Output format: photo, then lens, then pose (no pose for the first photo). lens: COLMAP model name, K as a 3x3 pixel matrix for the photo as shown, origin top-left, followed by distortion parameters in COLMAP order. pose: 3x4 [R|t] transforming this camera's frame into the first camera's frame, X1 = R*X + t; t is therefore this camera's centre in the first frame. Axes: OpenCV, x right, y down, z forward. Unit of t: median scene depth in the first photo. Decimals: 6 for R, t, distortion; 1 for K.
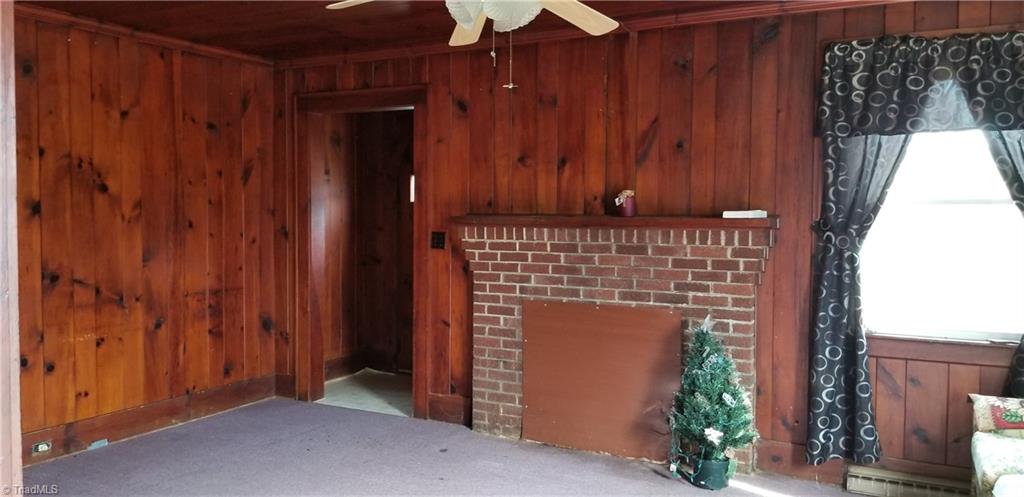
lens RADIAL K [[818.3, 0, 490.6], [0, 818.3, 242.4], [0, 0, 1]] dist [0.068134, -0.121795]
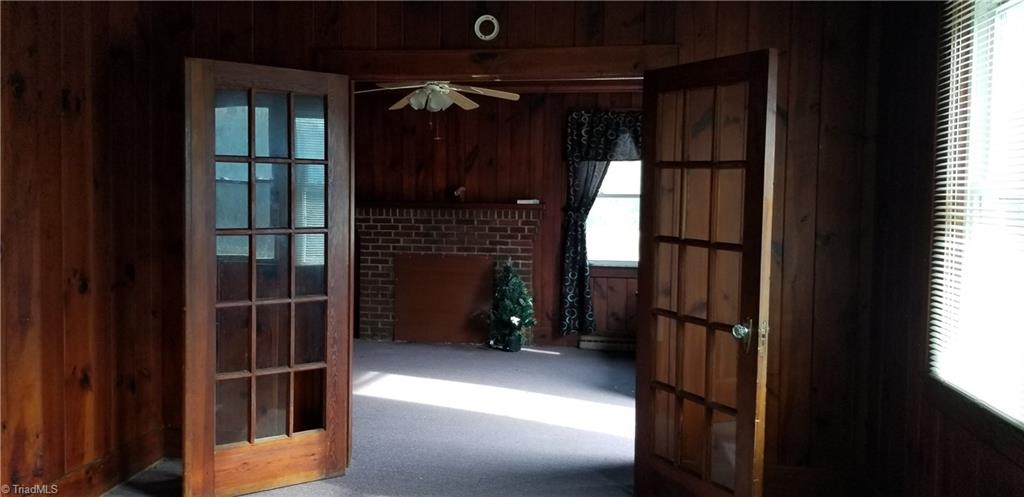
lens RADIAL K [[818.3, 0, 500.6], [0, 818.3, 236.5], [0, 0, 1]] dist [0.068134, -0.121795]
pose [[0.943399, -0.006594, 0.331596, -0.343010], [0.004381, 0.999963, 0.007422, 0.028671], [-0.331632, -0.005550, 0.943392, -0.674985]]
